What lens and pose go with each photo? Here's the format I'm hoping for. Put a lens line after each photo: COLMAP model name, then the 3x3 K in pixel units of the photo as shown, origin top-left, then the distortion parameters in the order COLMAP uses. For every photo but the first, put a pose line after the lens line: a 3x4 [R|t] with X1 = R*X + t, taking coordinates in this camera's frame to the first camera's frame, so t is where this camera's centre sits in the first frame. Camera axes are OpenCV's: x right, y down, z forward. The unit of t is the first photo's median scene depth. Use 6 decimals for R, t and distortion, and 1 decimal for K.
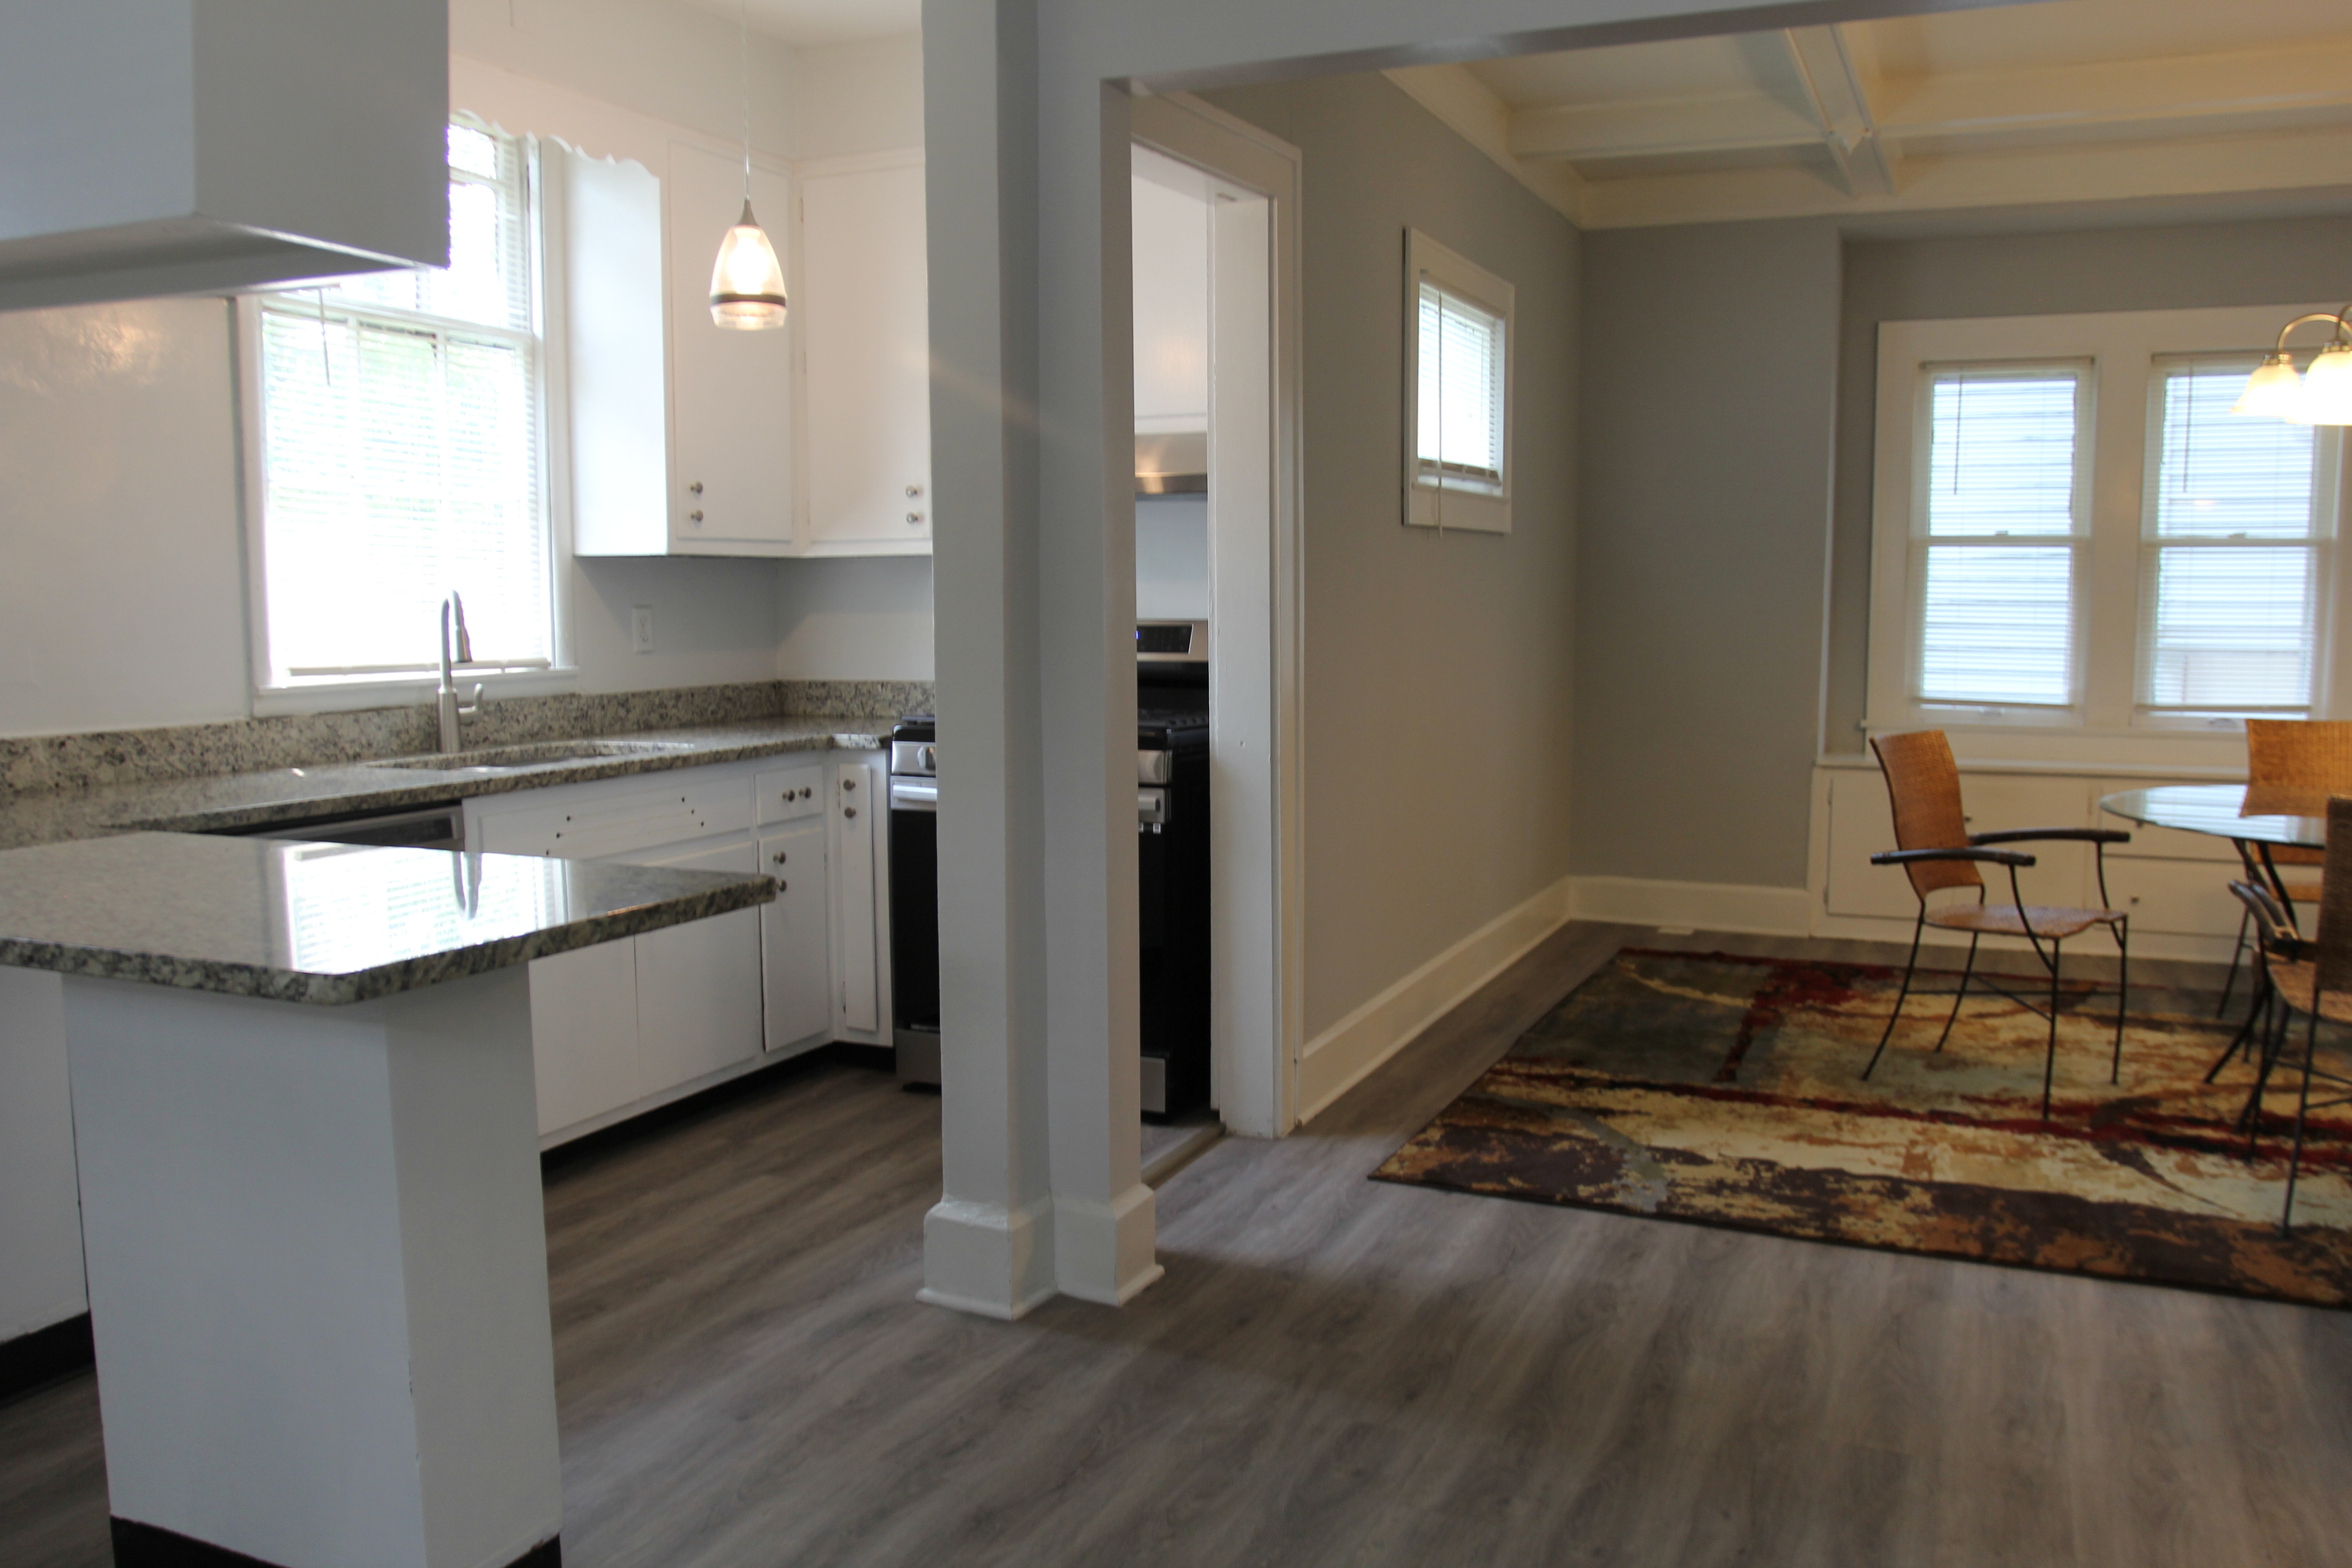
lens RADIAL K [[1860.0, 0, 1205.7], [0, 1860.0, 820.3], [0, 0, 1]] dist [-0.117188, 0.099684]
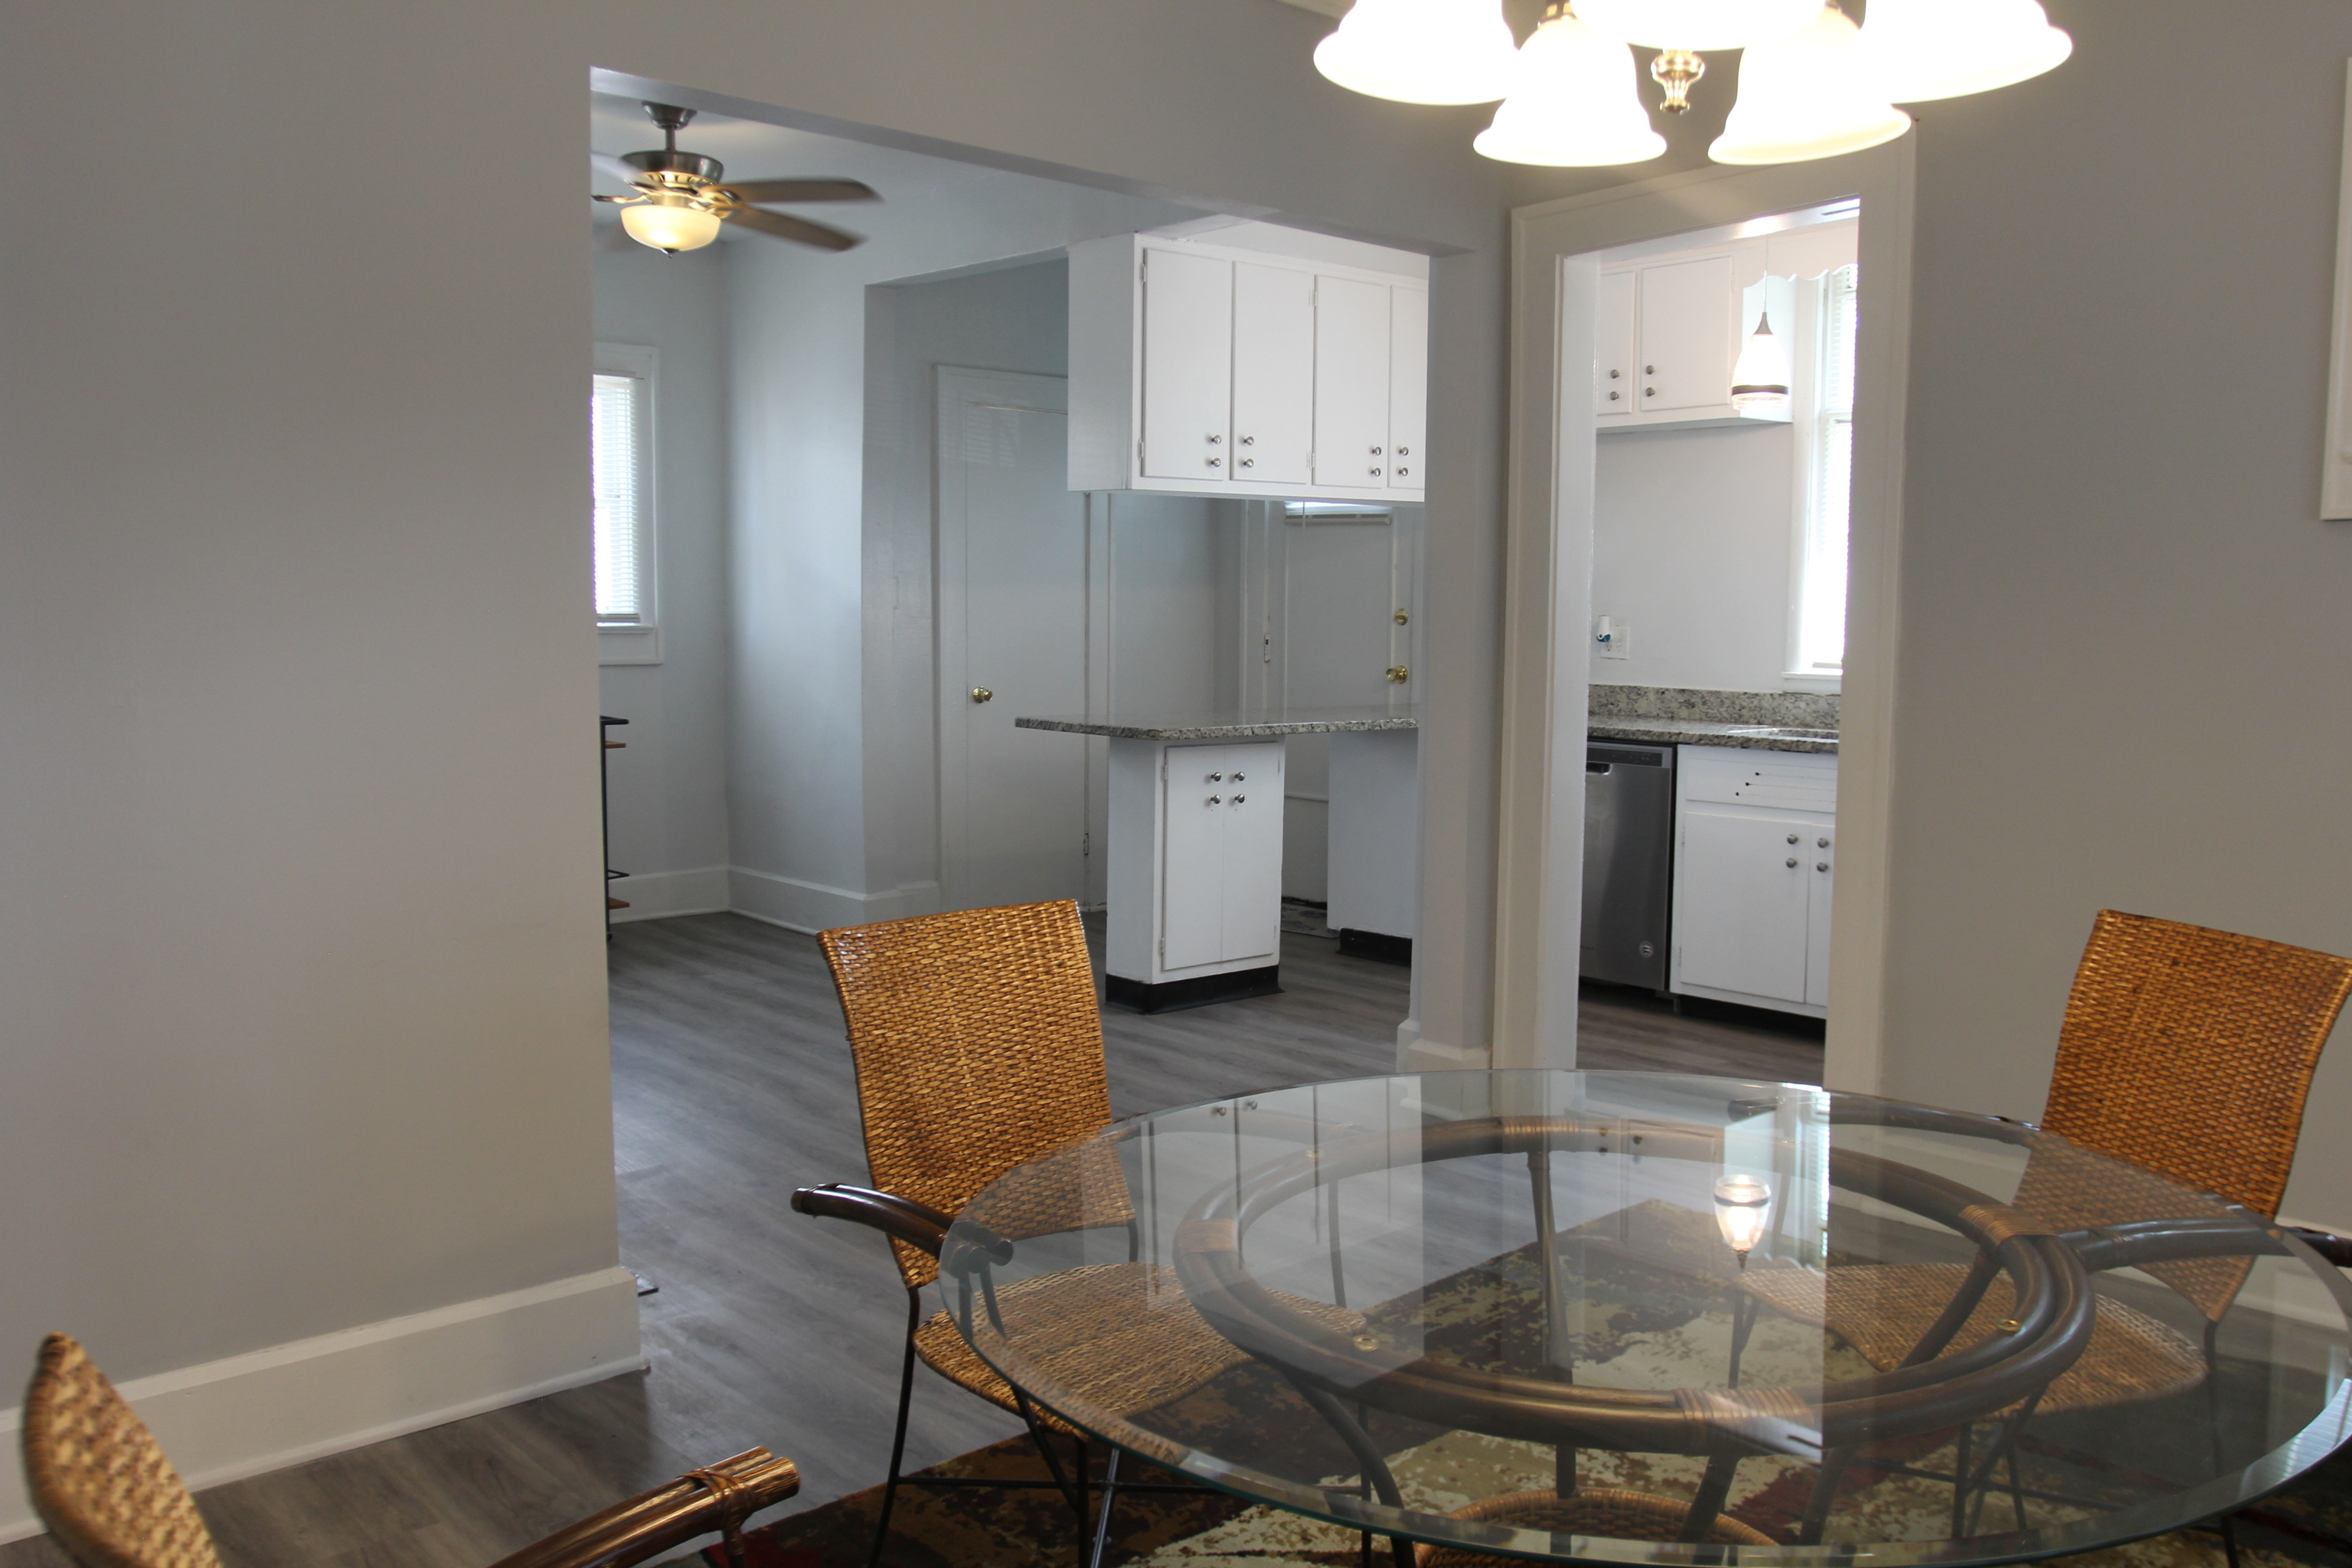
lens RADIAL K [[1860.0, 0, 1205.7], [0, 1860.0, 820.3], [0, 0, 1]] dist [-0.117188, 0.099684]
pose [[-0.387826, 0.107844, -0.915402, 1.156230], [-0.116726, 0.979390, 0.164835, -0.157279], [0.914312, 0.170778, -0.367245, 1.204164]]
